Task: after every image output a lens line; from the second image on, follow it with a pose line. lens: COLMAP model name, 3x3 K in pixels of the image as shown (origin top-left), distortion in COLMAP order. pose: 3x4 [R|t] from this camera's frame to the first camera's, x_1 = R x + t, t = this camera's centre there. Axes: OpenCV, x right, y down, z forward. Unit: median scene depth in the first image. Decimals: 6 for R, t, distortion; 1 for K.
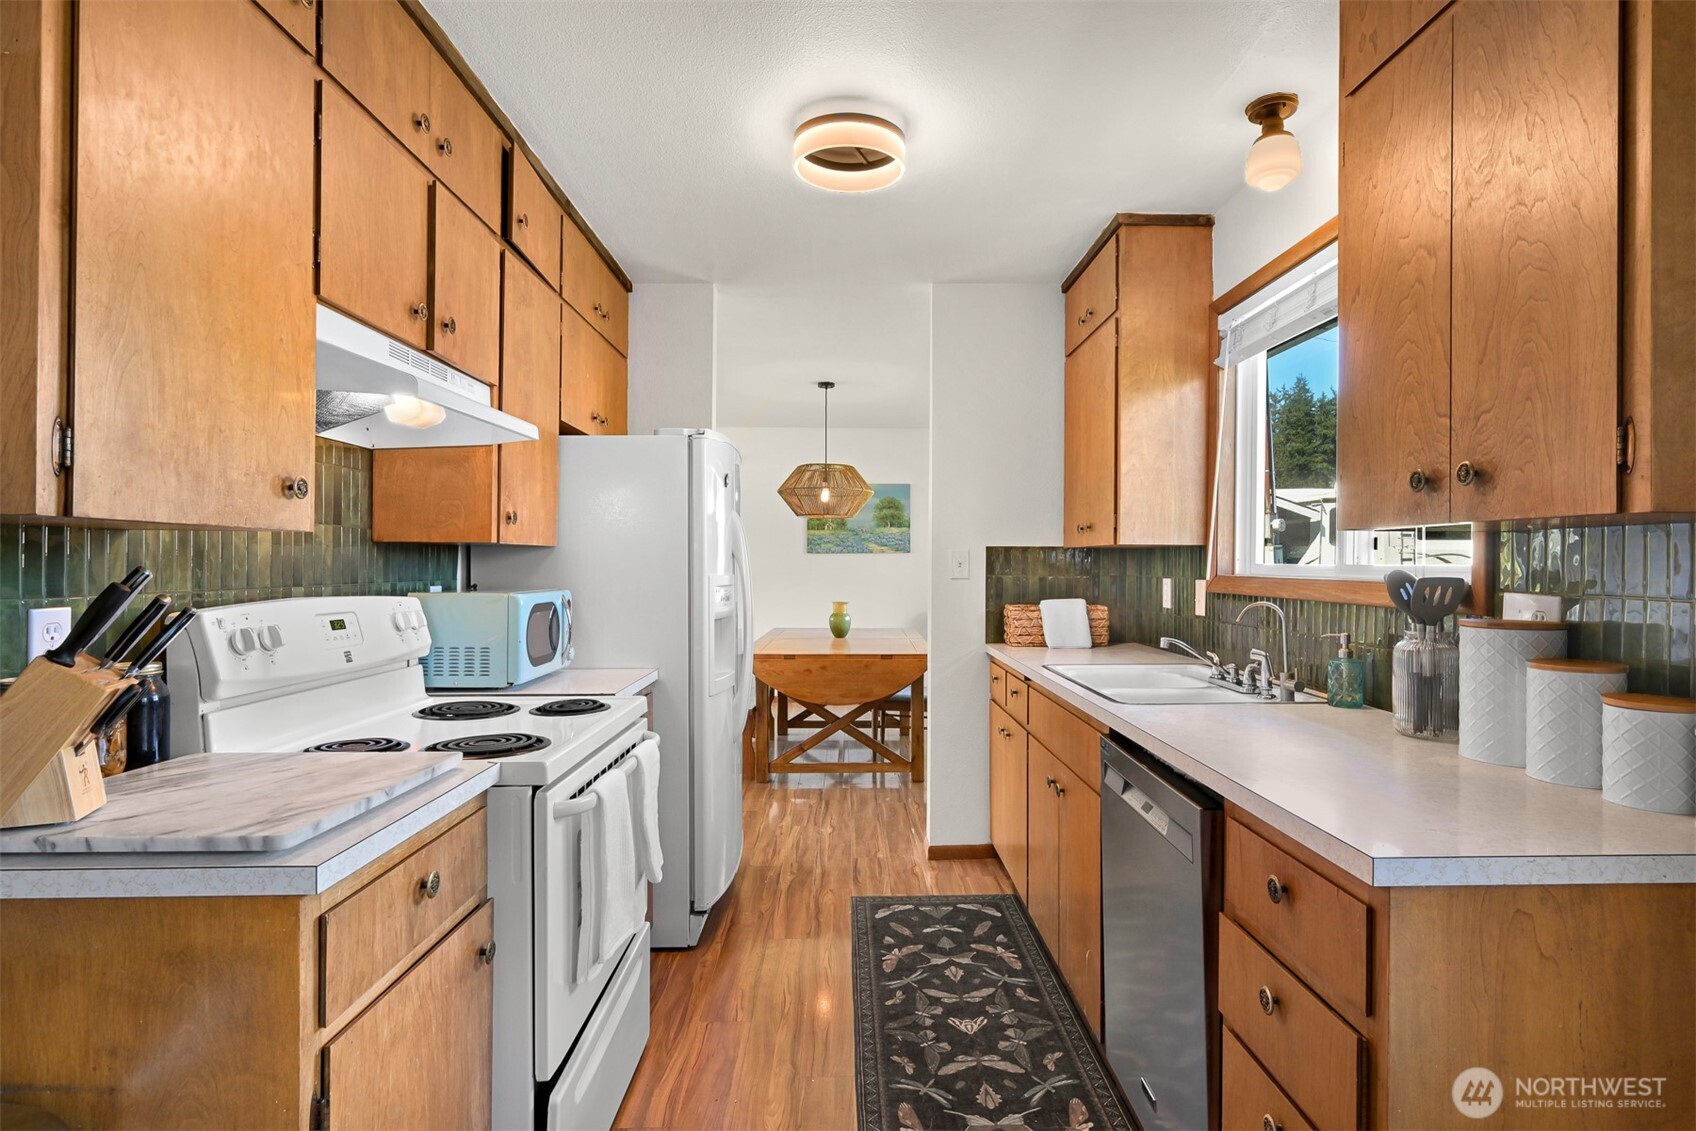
lens RADIAL K [[864.7, 0, 858.6], [0, 864.7, 563.7], [0, 0, 1]] dist [-0.002077, -0.000091]
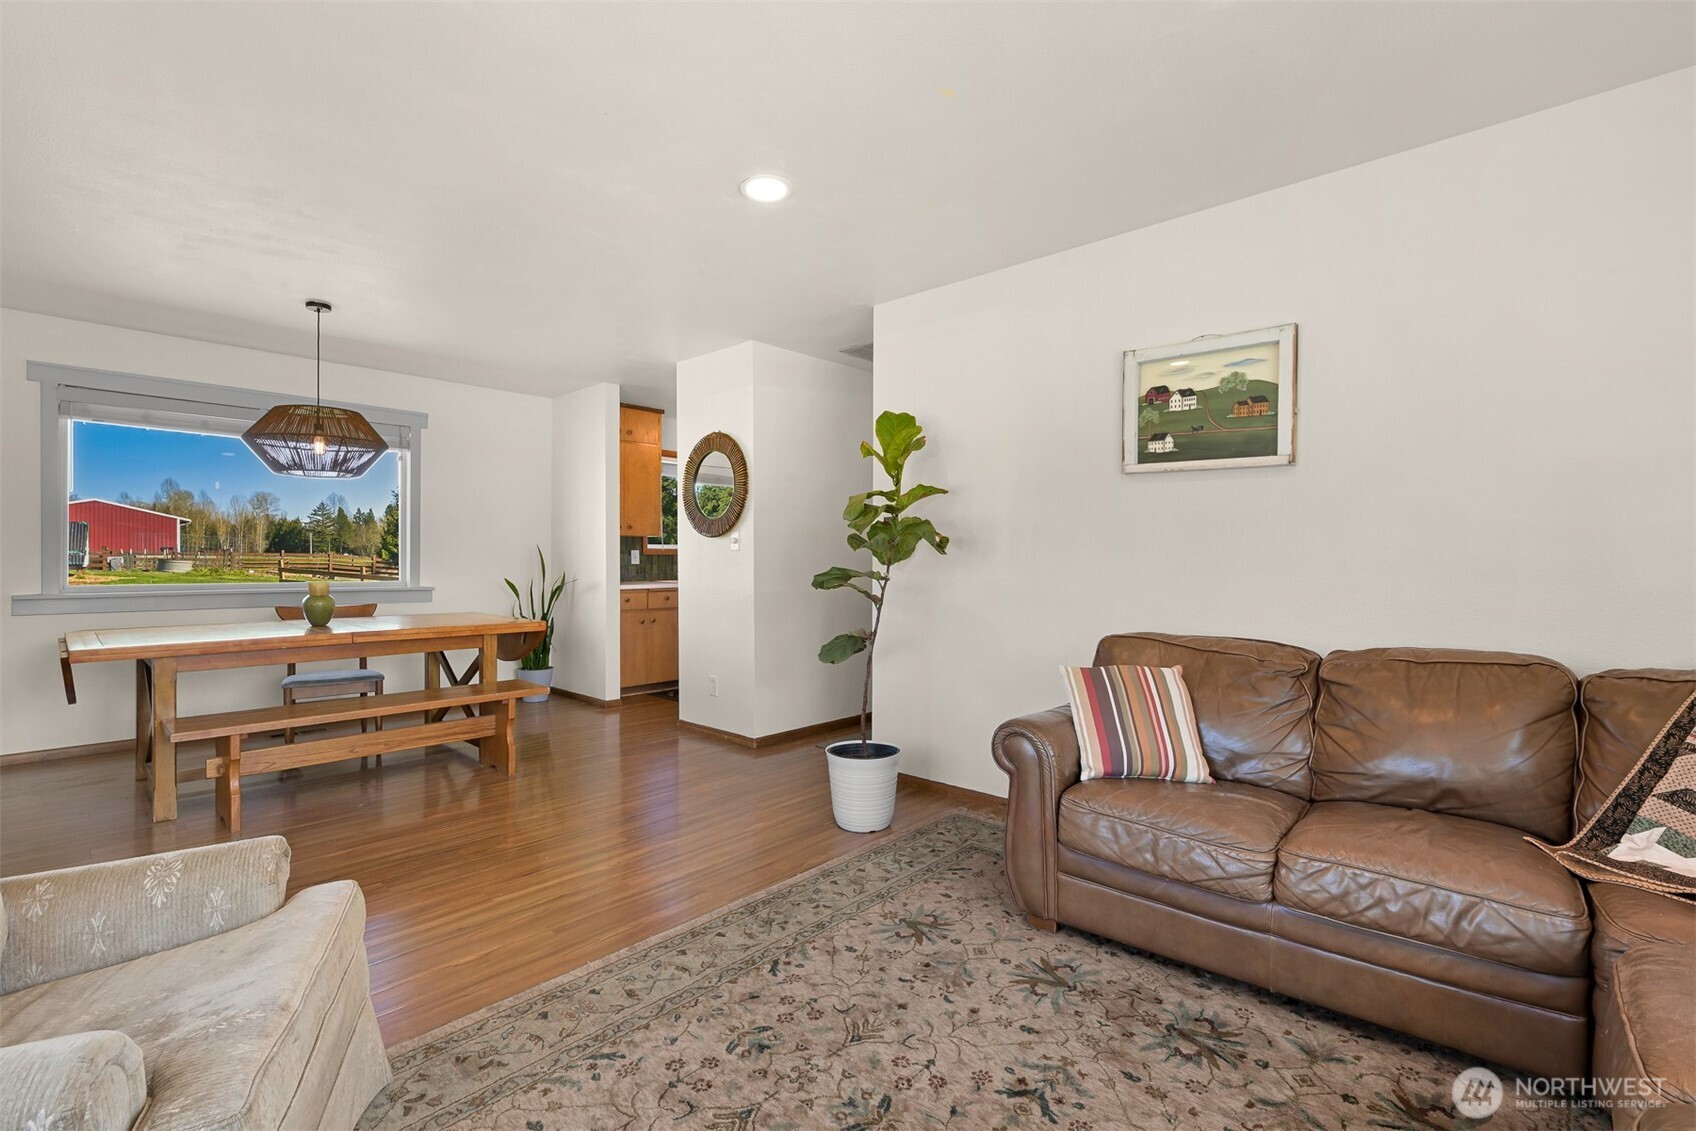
lens RADIAL K [[779.1, 0, 856.3], [0, 779.1, 560.2], [0, 0, 1]] dist [-0.002347, -0.000187]
pose [[-0.726986, -0.005115, 0.686634, -1.740256], [-0.003502, 0.999987, 0.003741, 0.038712], [-0.686644, 0.000315, -0.726994, 2.306976]]
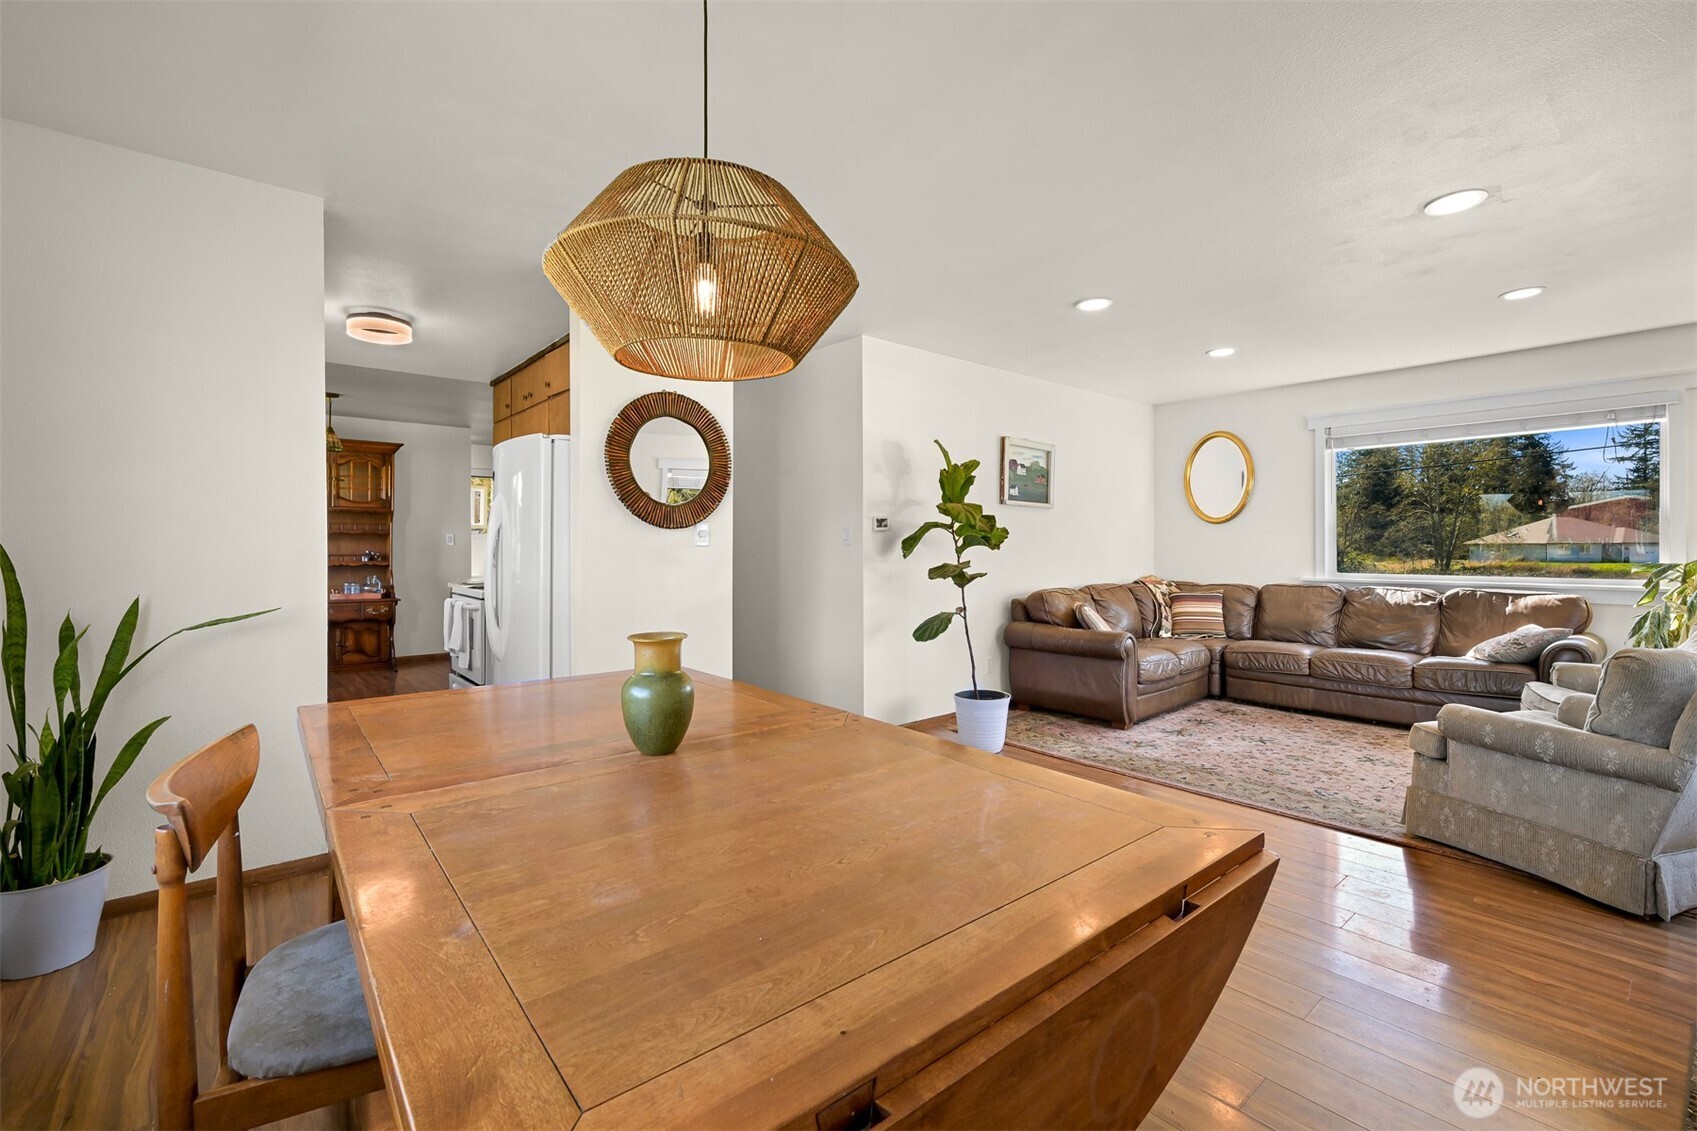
lens RADIAL K [[737.7, 0, 858.4], [0, 737.7, 544.9], [0, 0, 1]] dist [-0.002585, 0.000306]
pose [[-0.759072, -0.001030, -0.651006, 0.212203], [-0.000980, 0.999999, -0.000439, 0.023514], [0.651006, 0.000305, -0.759072, 2.425240]]
